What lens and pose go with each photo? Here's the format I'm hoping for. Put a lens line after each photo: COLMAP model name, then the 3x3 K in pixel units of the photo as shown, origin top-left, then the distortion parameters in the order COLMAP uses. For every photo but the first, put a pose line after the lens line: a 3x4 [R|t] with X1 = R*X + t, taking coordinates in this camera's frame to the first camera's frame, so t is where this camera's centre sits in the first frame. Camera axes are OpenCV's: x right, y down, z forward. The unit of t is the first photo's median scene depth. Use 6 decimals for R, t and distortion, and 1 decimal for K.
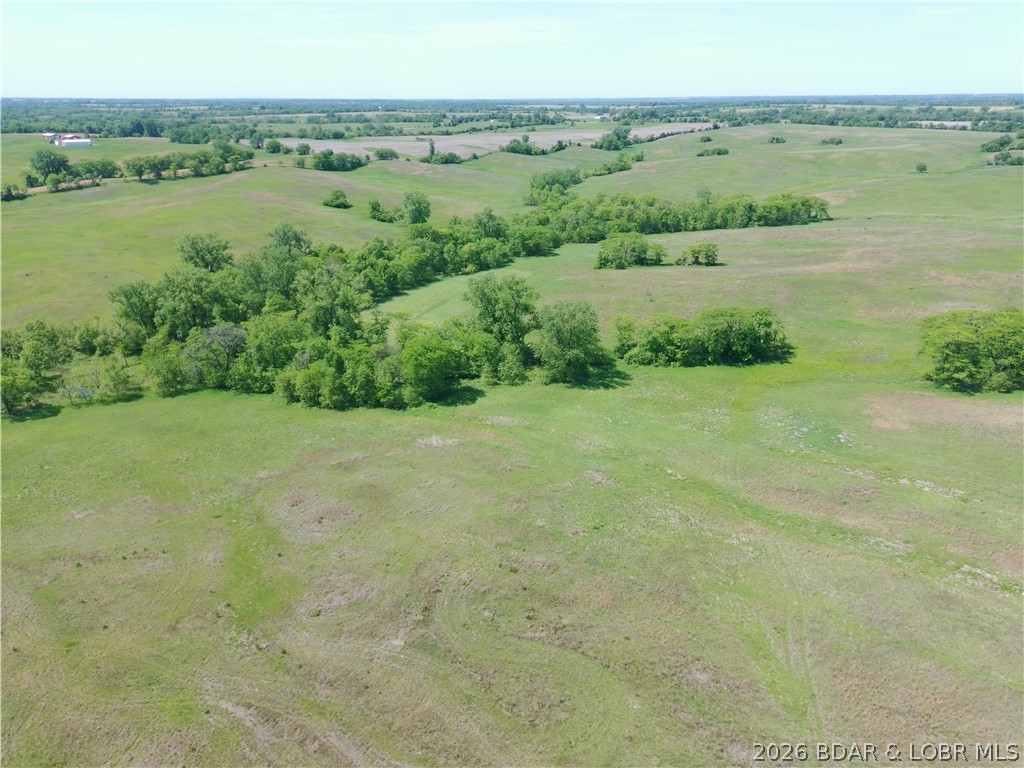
lens RADIAL K [[753.6, 0, 516.2], [0, 753.6, 388.9], [0, 0, 1]] dist [0.067327, -0.058873]
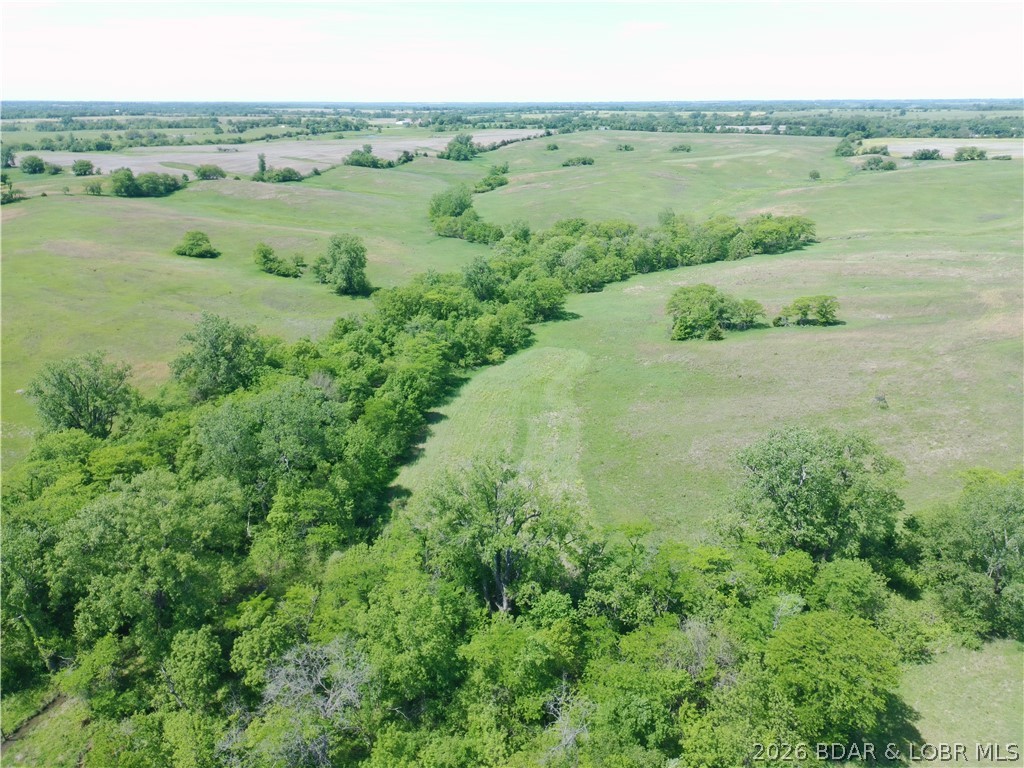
lens RADIAL K [[753.6, 0, 516.2], [0, 753.6, 388.9], [0, 0, 1]] dist [0.067327, -0.058873]
pose [[0.953655, -0.105490, 0.281804, -0.099466], [0.106879, 0.994217, 0.010482, -0.056517], [-0.281280, 0.020123, 0.959415, 0.150023]]
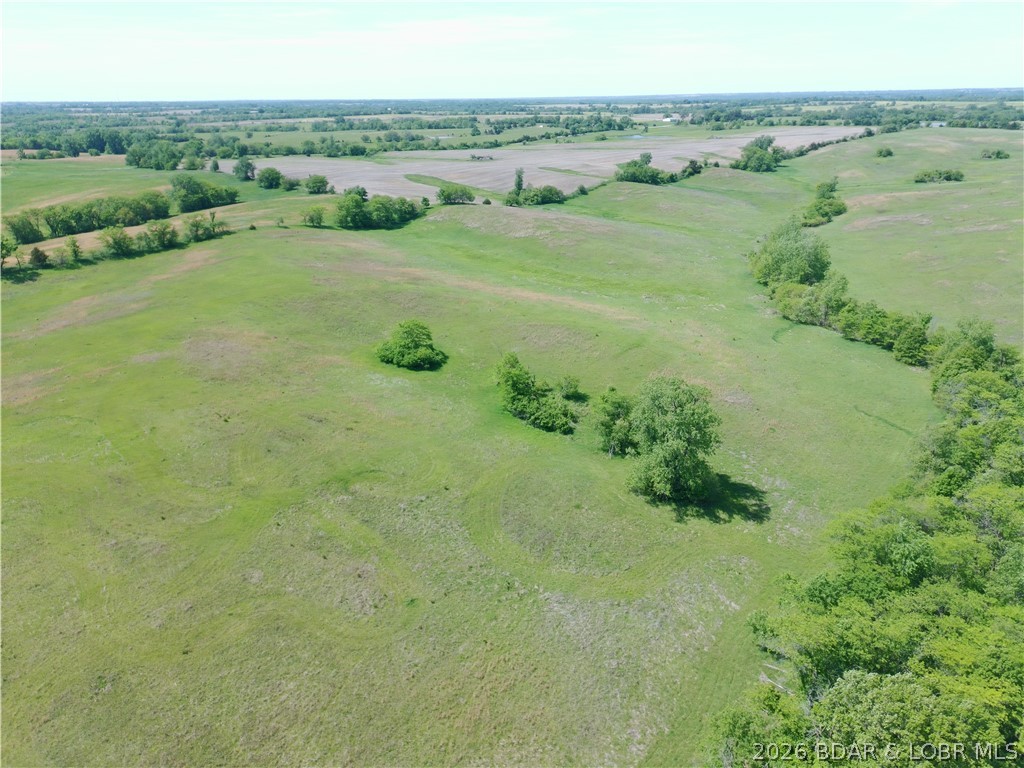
lens RADIAL K [[753.6, 0, 516.2], [0, 753.6, 388.9], [0, 0, 1]] dist [0.067327, -0.058873]
pose [[0.999955, -0.008628, -0.003859, -0.104354], [0.008633, 0.999962, 0.001203, -0.133099], [0.003849, -0.001236, 0.999992, 0.341703]]
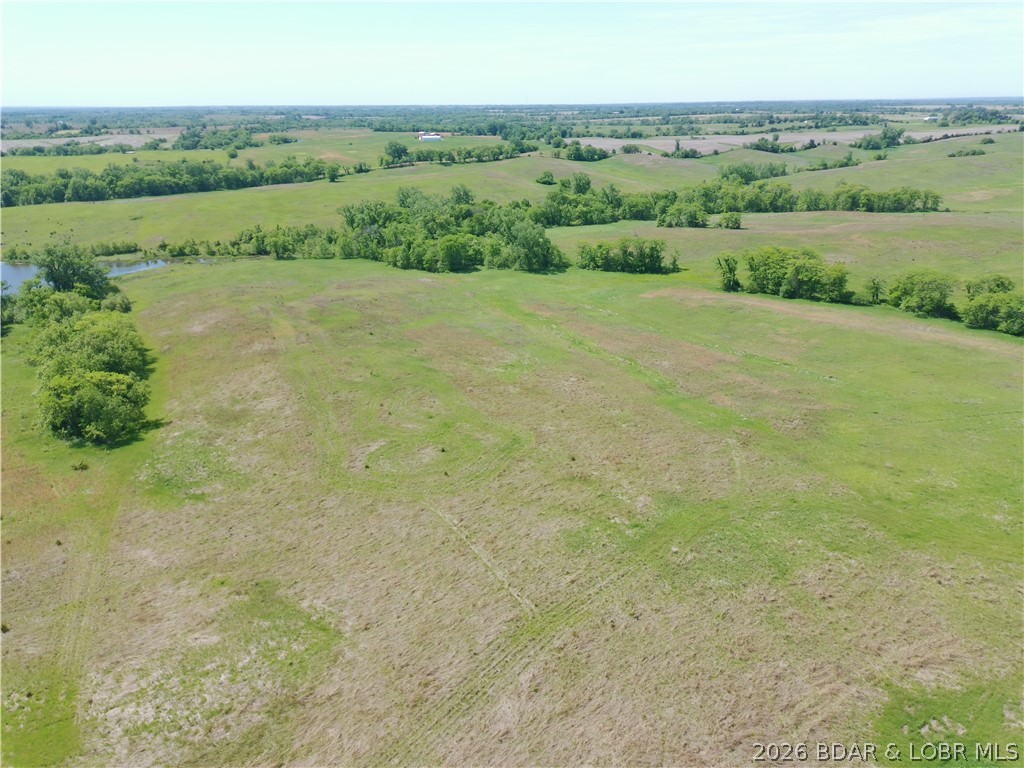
lens RADIAL K [[753.6, 0, 516.2], [0, 753.6, 388.9], [0, 0, 1]] dist [0.067327, -0.058873]
pose [[0.890344, 0.156407, -0.427580, 0.212167], [-0.157880, 0.986931, 0.032264, 0.052846], [0.427039, 0.038780, 0.903401, -0.142767]]
